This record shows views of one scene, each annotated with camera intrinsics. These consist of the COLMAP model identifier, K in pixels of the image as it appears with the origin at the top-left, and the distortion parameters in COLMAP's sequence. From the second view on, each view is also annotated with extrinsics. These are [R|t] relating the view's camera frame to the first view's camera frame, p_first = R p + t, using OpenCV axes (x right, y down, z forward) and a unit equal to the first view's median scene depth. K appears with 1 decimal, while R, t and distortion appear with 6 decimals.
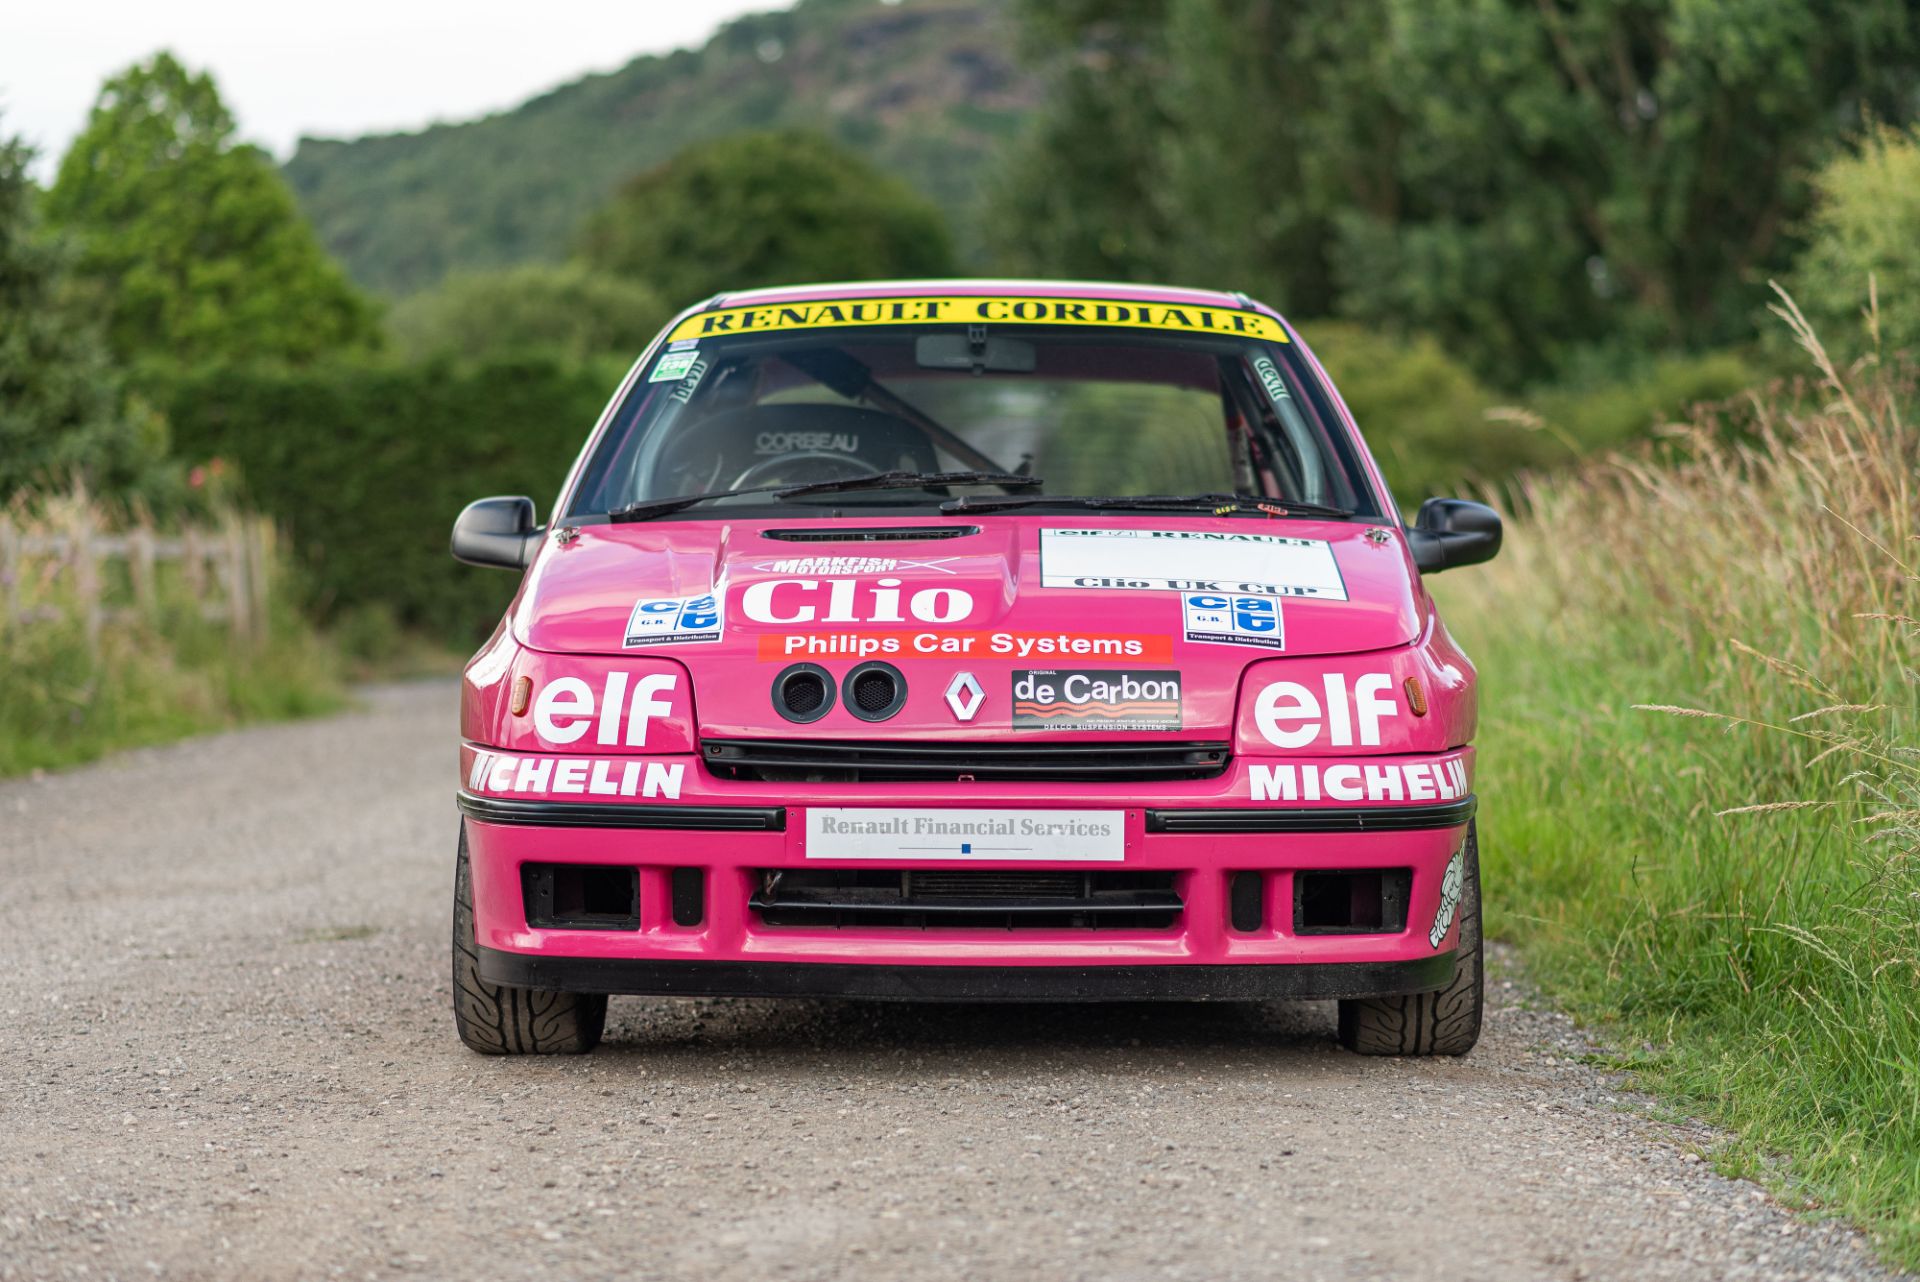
lens RADIAL K [[4788.3, 0, 937.4], [0, 4788.3, 618.8], [0, 0, 1]] dist [0.039168, 0.000000]
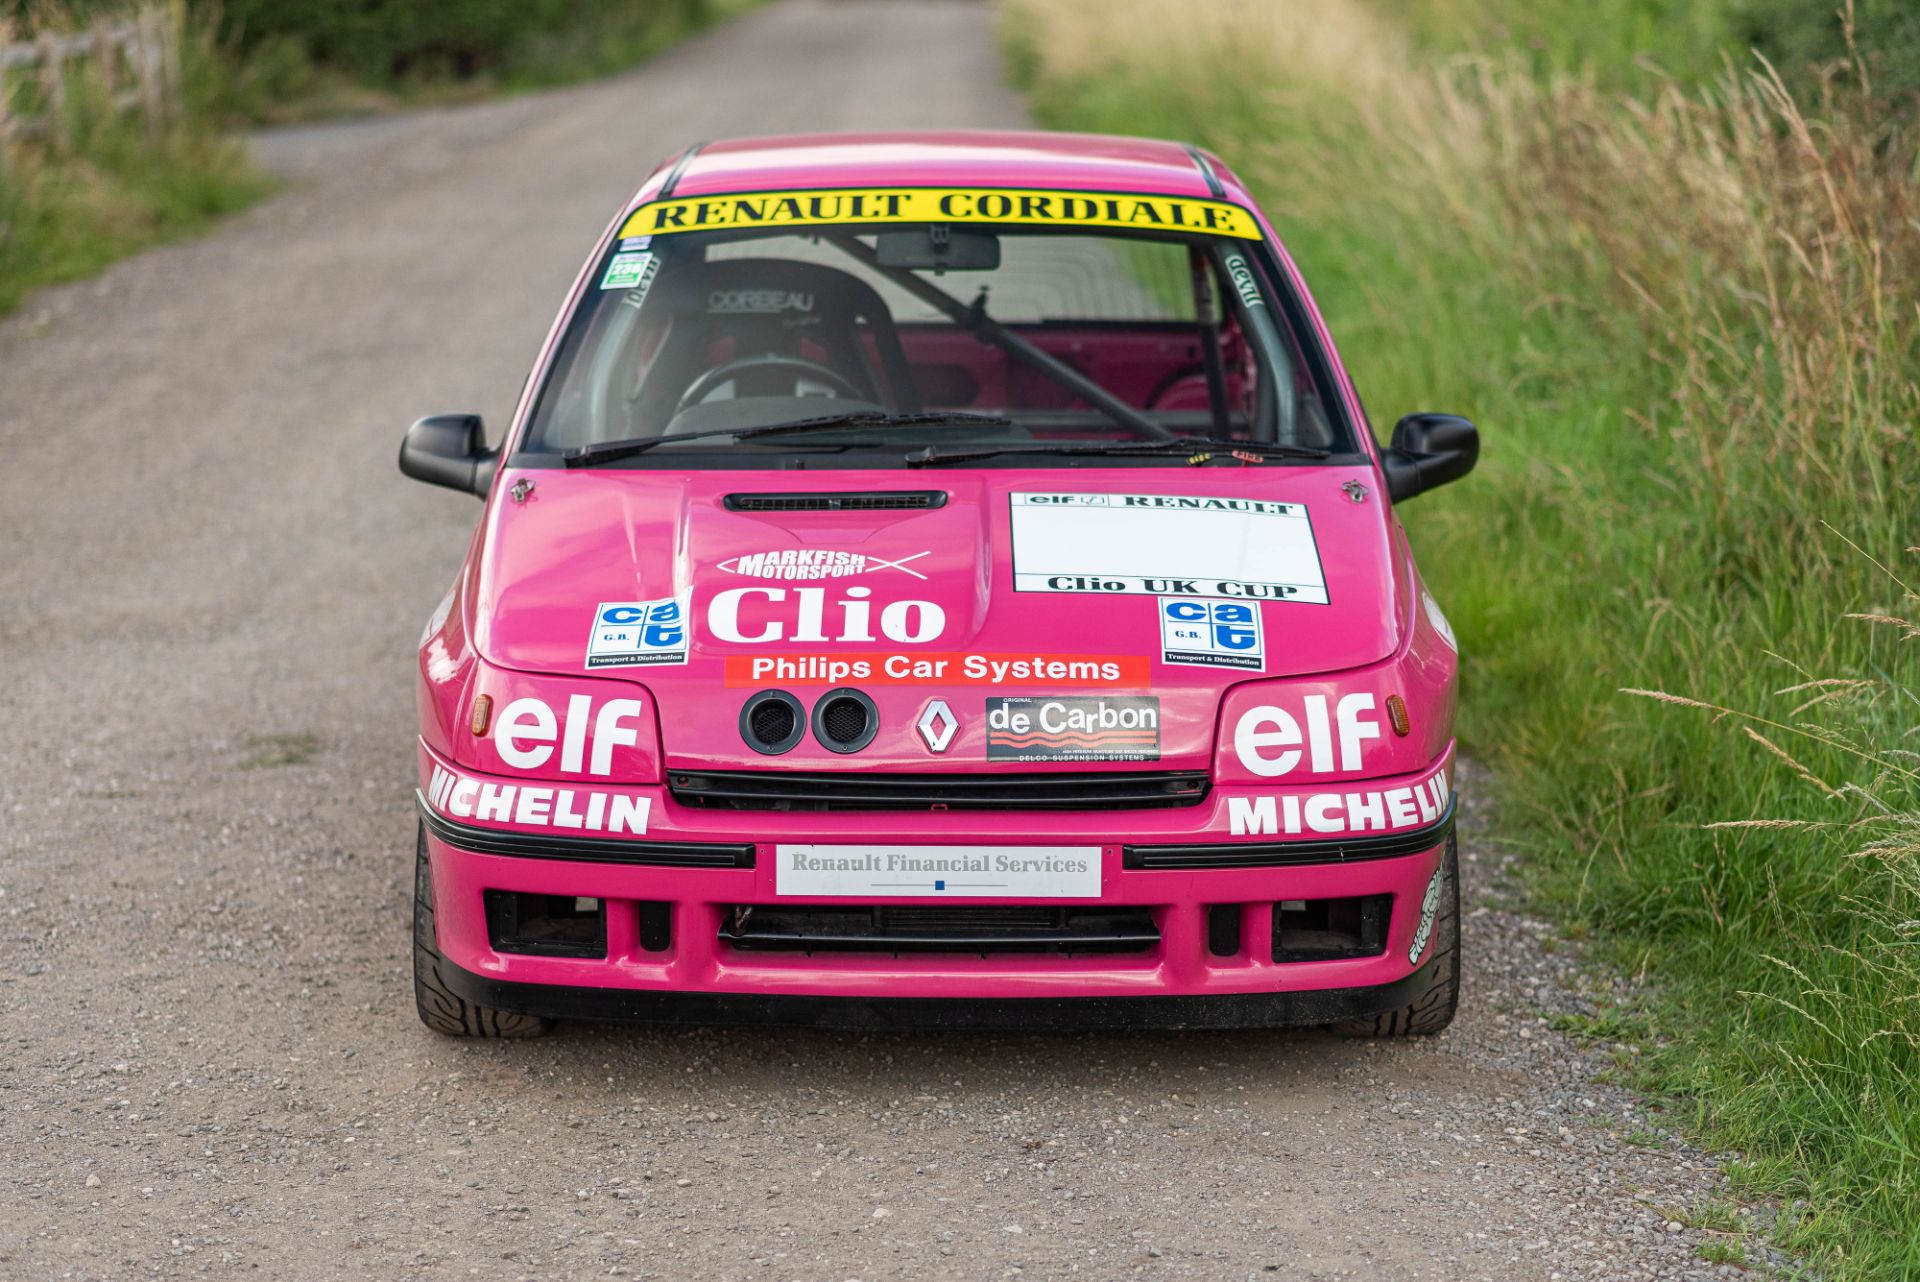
lens RADIAL K [[4788.3, 0, 956.7], [0, 4788.3, 642.4], [0, 0, 1]] dist [0.039168, 0.000000]
pose [[0.999752, -0.003820, 0.021945, -0.011721], [0.000553, 0.989136, 0.147003, -0.143170], [-0.022268, -0.146955, 0.988893, 0.037689]]
